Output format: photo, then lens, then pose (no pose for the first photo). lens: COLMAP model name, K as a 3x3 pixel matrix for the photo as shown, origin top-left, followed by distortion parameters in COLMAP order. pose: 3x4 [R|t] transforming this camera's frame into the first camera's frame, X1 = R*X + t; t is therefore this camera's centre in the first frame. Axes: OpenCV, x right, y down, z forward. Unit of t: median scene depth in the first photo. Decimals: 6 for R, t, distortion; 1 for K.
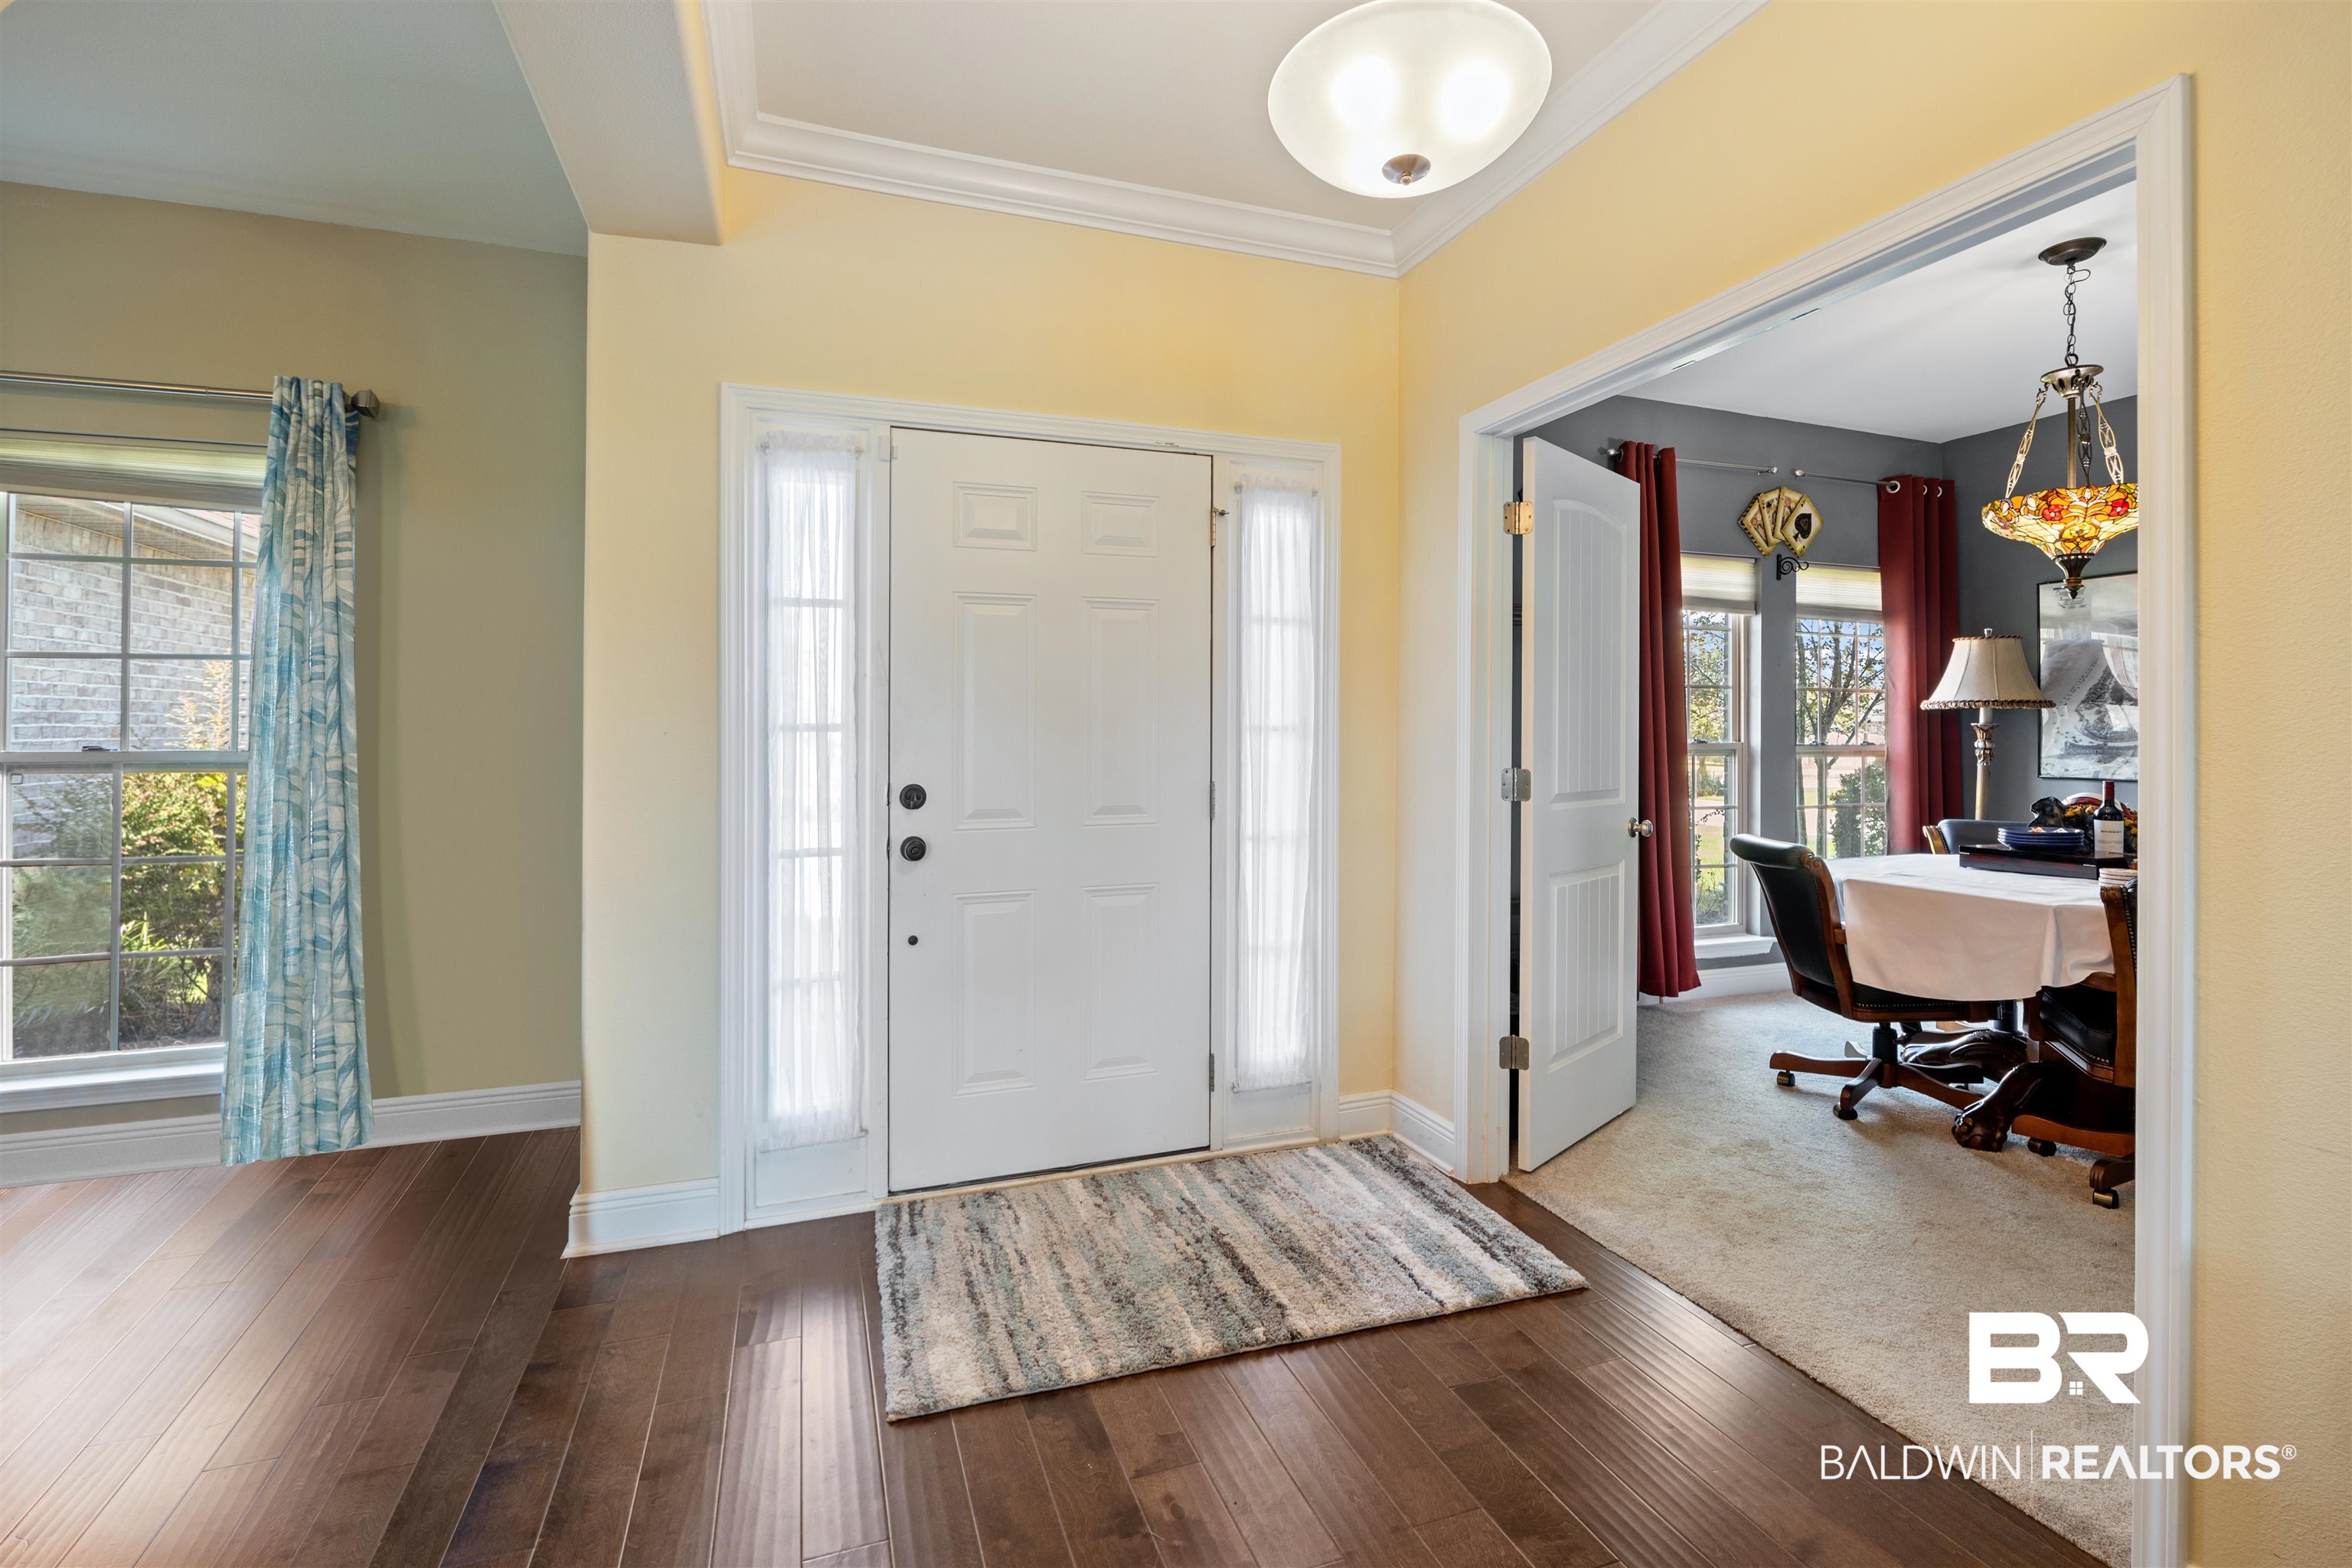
lens RADIAL K [[1057.1, 0, 1185.7], [0, 1057.1, 730.1], [0, 0, 1]] dist [-0.014002, 0.000359]
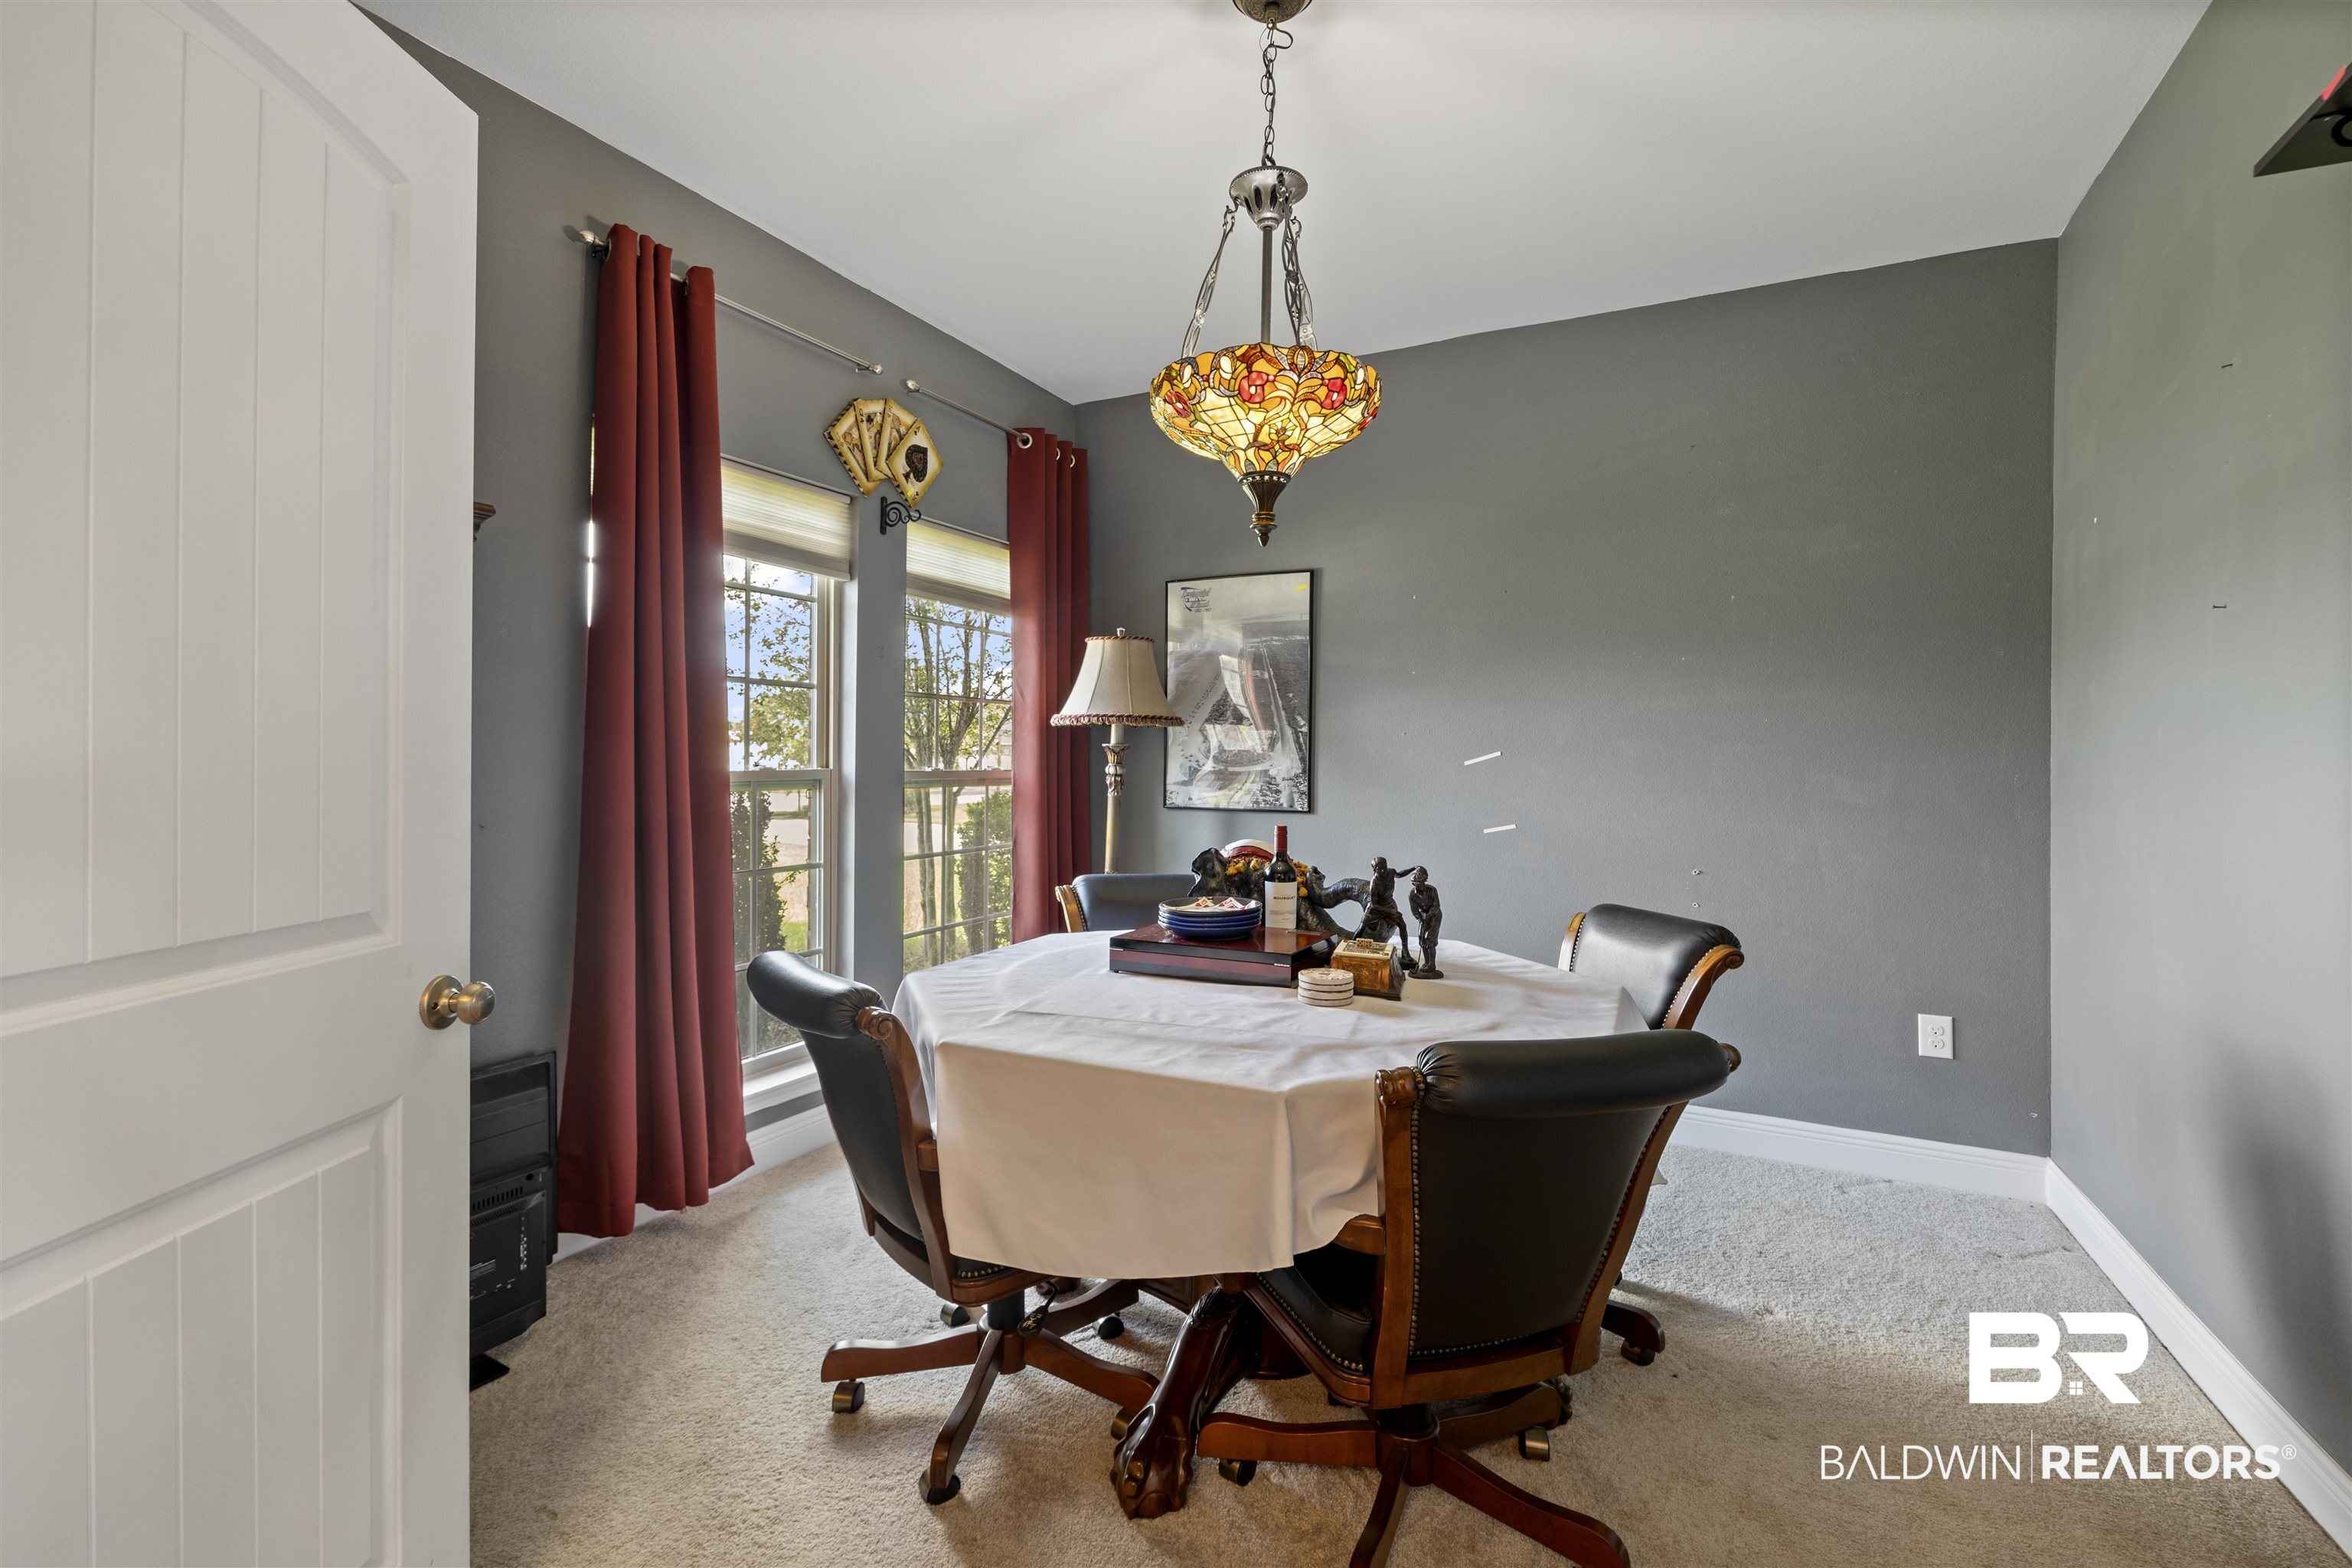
lens RADIAL K [[1057.1, 0, 1185.7], [0, 1057.1, 730.1], [0, 0, 1]] dist [-0.014002, 0.000359]
pose [[0.733376, 0.019506, 0.679544, 0.245233], [-0.006126, 0.999737, -0.022086, 0.000659], [-0.679796, 0.012034, 0.733302, 0.364081]]
